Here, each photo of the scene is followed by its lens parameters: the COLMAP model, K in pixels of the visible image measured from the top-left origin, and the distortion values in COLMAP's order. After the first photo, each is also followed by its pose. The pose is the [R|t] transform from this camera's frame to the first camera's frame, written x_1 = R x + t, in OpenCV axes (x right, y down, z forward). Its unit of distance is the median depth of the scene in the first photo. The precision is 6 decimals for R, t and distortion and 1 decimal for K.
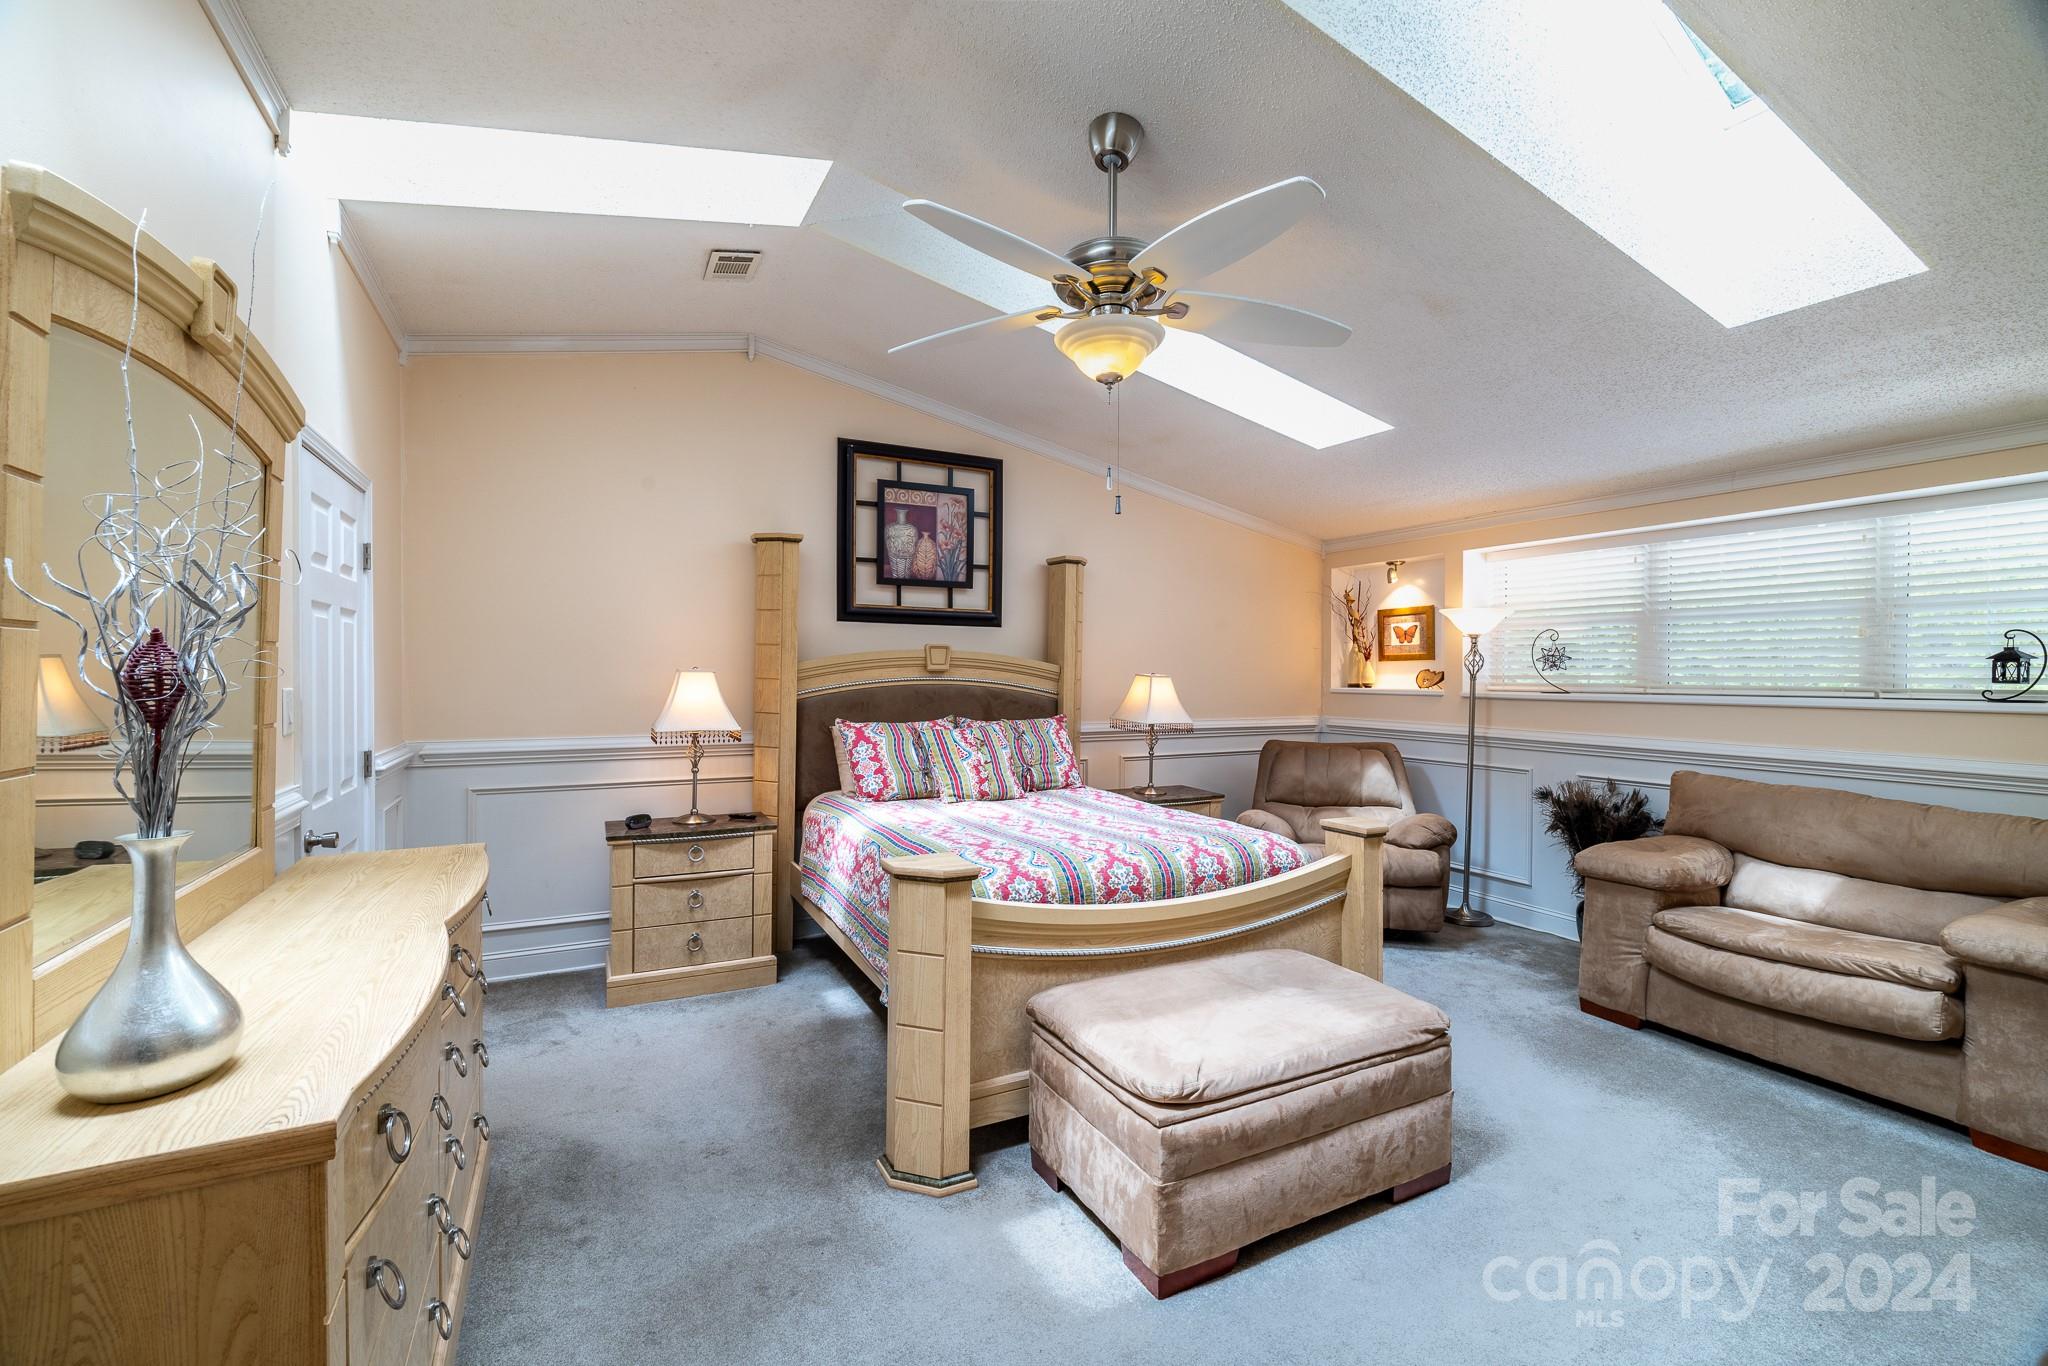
lens RADIAL K [[858.8, 0, 1012.9], [0, 858.8, 677.2], [0, 0, 1]] dist [0.002000, -0.000431]
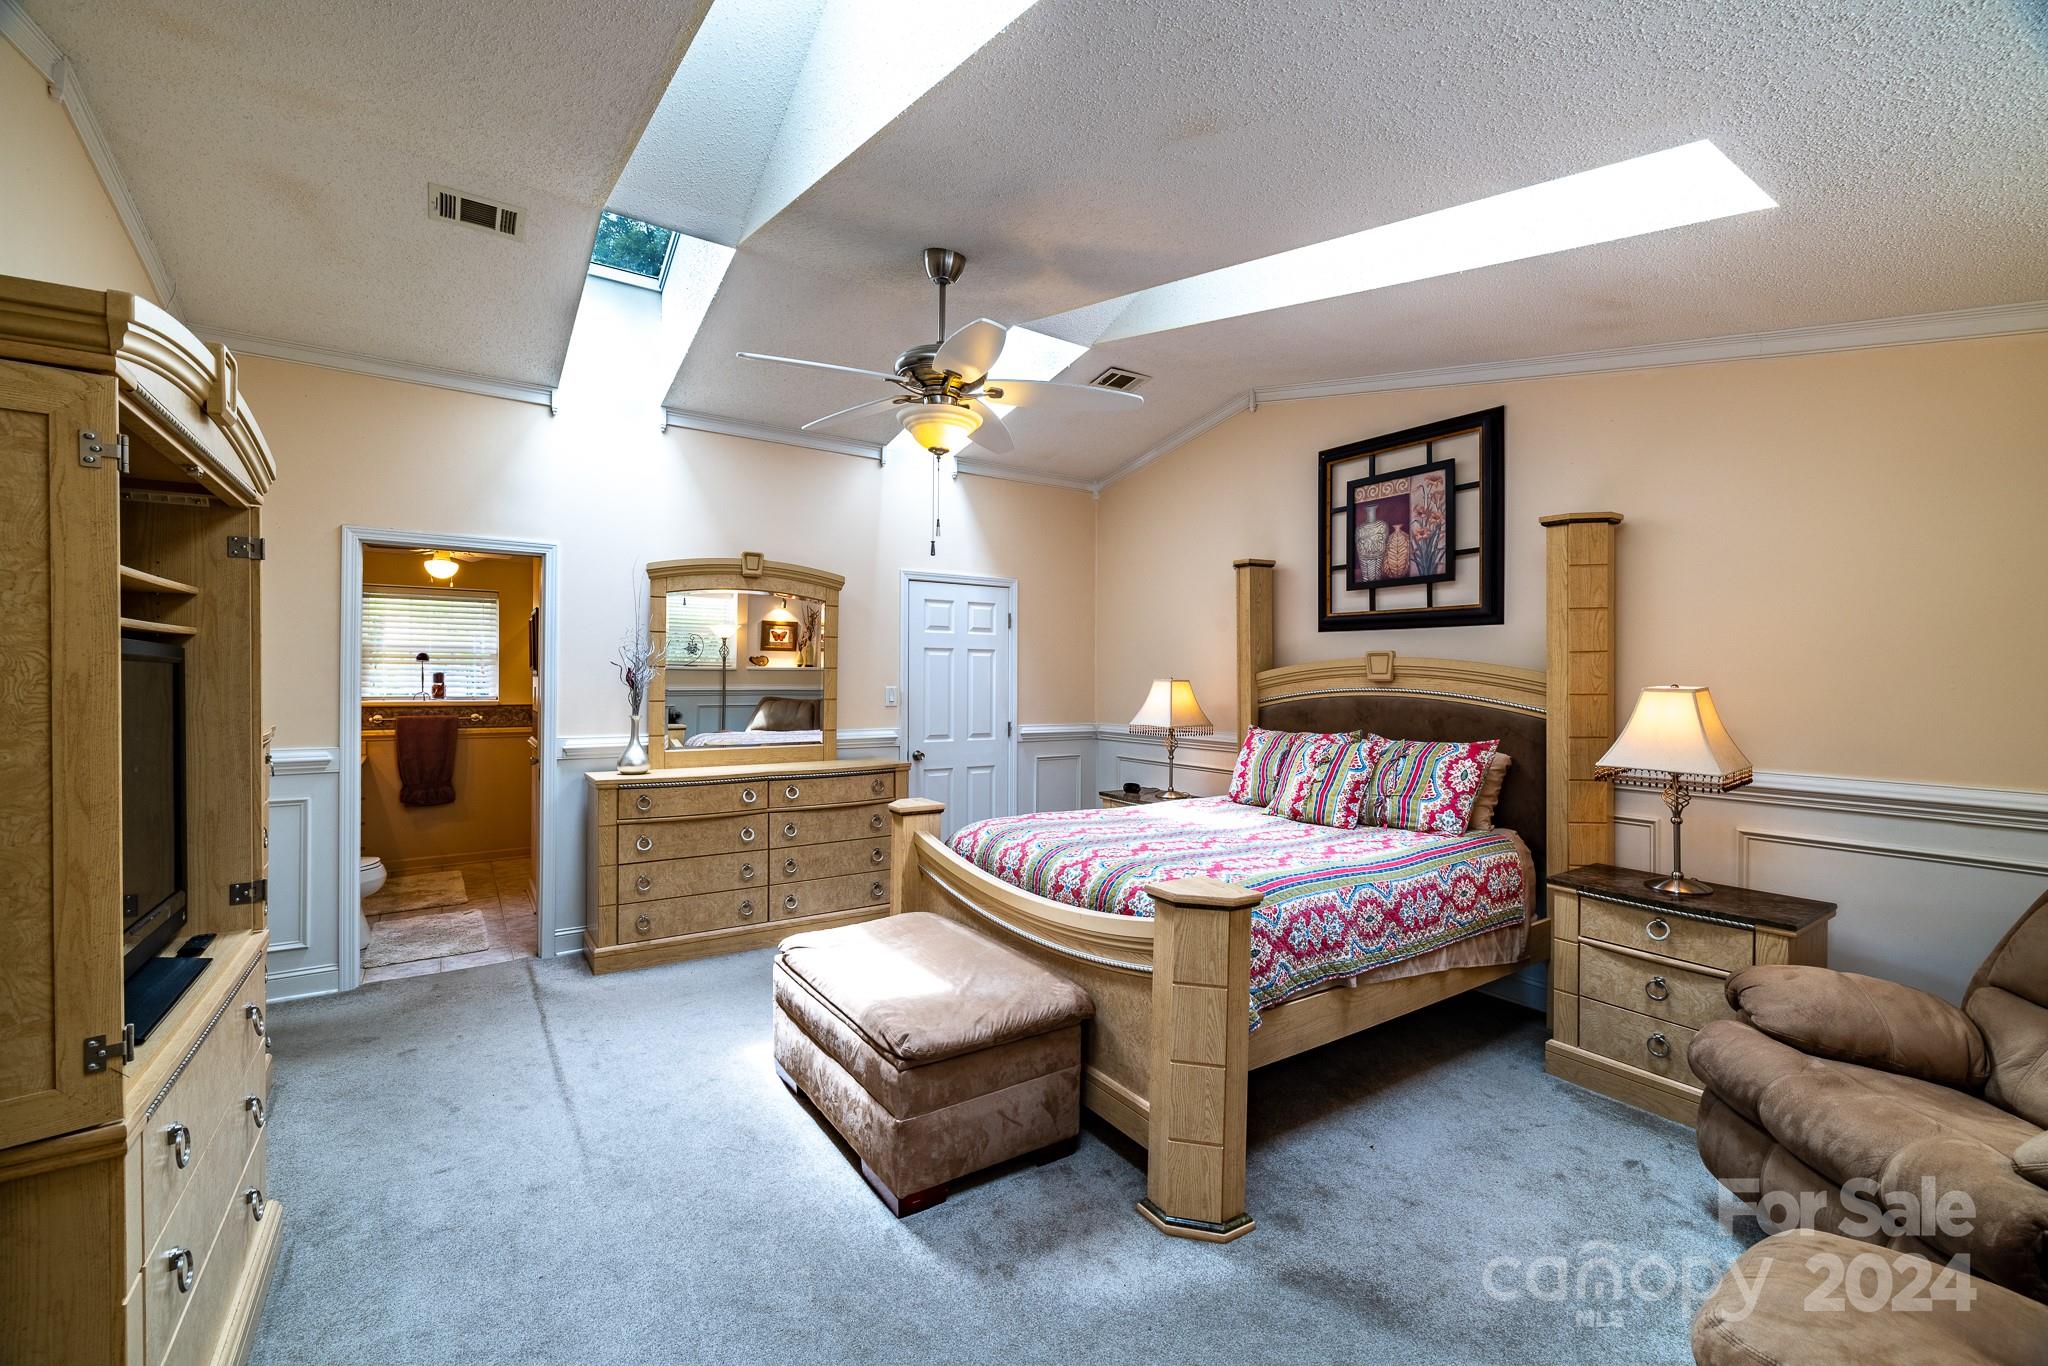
lens RADIAL K [[858.8, 0, 1010.3], [0, 858.8, 675.8], [0, 0, 1]] dist [0.002000, -0.000431]
pose [[0.116077, -0.006371, -0.993220, 0.739580], [-0.010623, 0.999914, -0.007656, -0.001604], [0.993183, 0.011440, 0.115999, 0.504305]]
